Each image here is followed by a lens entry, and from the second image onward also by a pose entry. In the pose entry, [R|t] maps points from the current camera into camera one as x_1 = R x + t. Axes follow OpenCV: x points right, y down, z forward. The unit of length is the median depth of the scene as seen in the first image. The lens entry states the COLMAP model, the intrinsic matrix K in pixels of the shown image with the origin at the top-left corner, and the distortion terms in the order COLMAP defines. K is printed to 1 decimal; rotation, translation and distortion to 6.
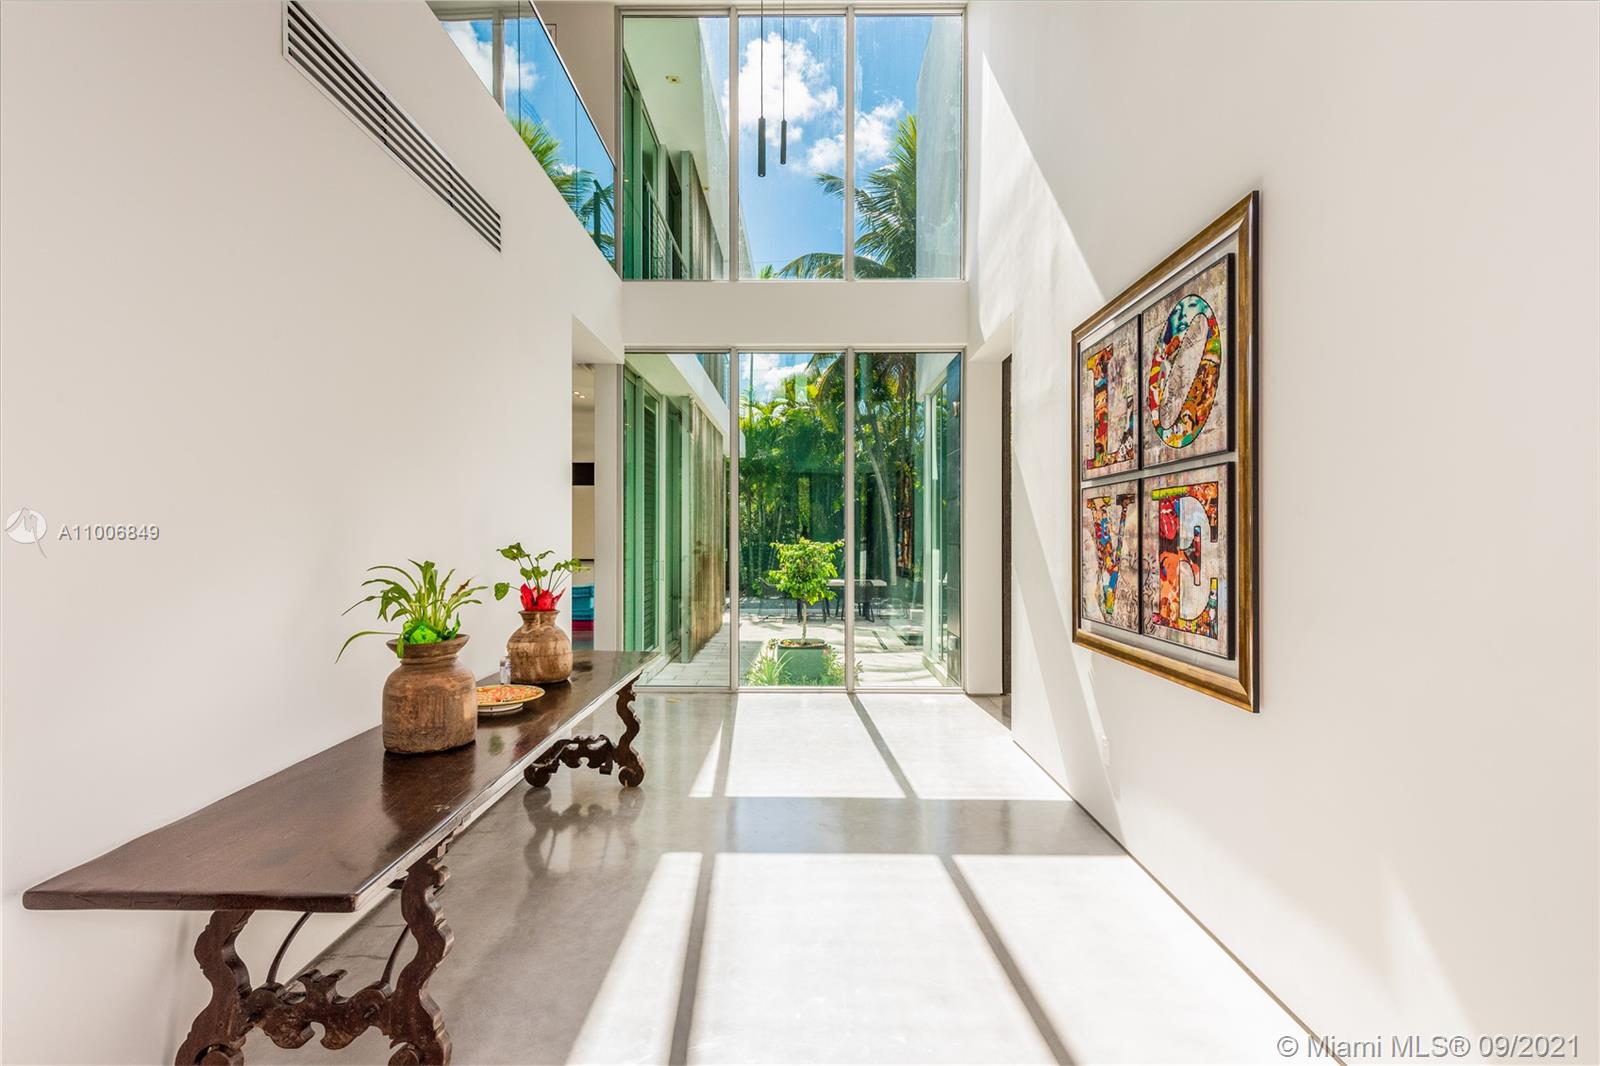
lens RADIAL K [[779.8, 0, 800.7], [0, 779.8, 532.9], [0, 0, 1]] dist [0.002155, -0.001458]
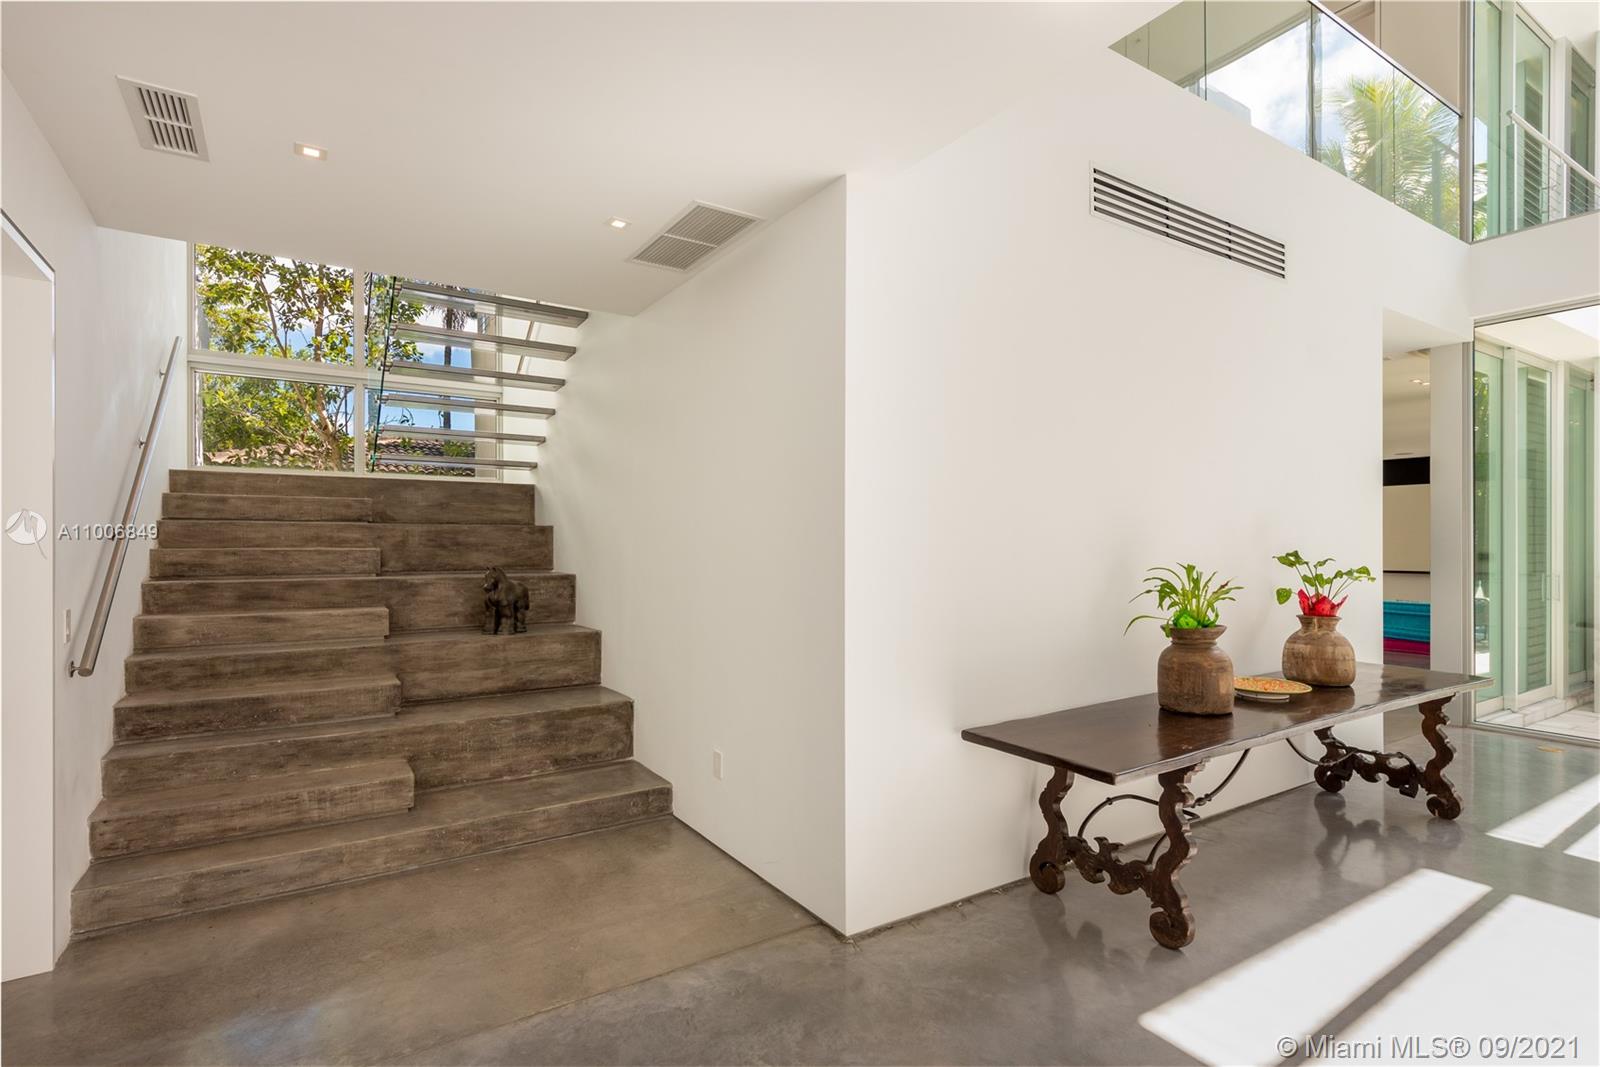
lens RADIAL K [[779.8, 0, 797.7], [0, 779.8, 539.8], [0, 0, 1]] dist [0.002155, -0.001458]
pose [[0.548672, -0.004297, -0.836027, 0.182915], [0.003972, 0.999989, -0.002532, -0.003024], [0.836028, -0.001932, 0.548683, -0.184366]]
